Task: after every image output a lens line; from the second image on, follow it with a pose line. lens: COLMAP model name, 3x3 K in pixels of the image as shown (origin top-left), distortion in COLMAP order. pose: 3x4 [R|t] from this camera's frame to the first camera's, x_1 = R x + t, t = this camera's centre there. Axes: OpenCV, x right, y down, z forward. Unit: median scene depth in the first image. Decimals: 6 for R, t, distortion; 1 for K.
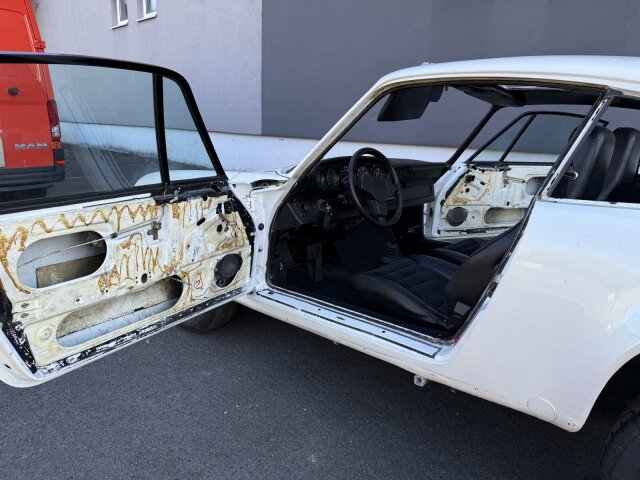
lens RADIAL K [[444.3, 0, 323.6], [0, 444.3, 237.9], [0, 0, 1]] dist [0.048936, -0.050458]
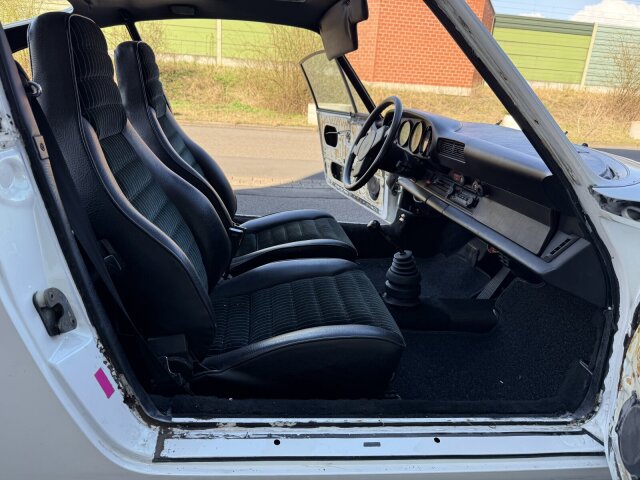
lens RADIAL K [[448.5, 0, 321.0], [0, 448.5, 234.7], [0, 0, 1]] dist [0.035291, -0.053605]
pose [[-0.625916, 0.166702, -0.761866, 0.829651], [-0.271179, 0.869411, 0.413022, -0.283472], [0.731226, 0.465119, -0.498972, 1.421896]]
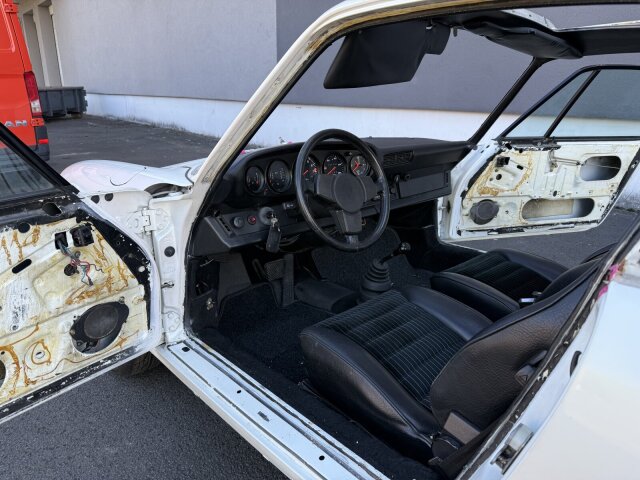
lens RADIAL K [[448.5, 0, 321.0], [0, 448.5, 234.7], [0, 0, 1]] dist [0.035291, -0.053605]
pose [[0.995818, 0.001939, -0.091344, 0.144357], [0.003979, 0.997906, 0.064554, -0.090676], [0.091278, -0.064647, 0.993725, 0.333808]]
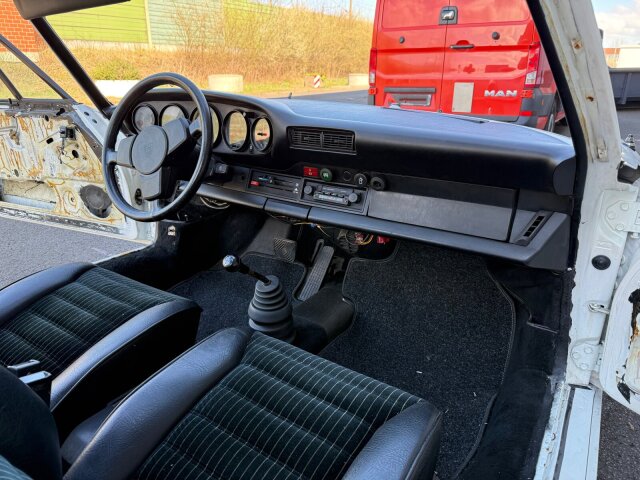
lens RADIAL K [[448.5, 0, 321.0], [0, 448.5, 234.7], [0, 0, 1]] dist [0.035291, -0.053605]
pose [[0.167766, 0.312114, -0.935115, 0.703976], [-0.240752, 0.932809, 0.268152, -0.210302], [0.955978, 0.180144, 0.231636, 1.091517]]
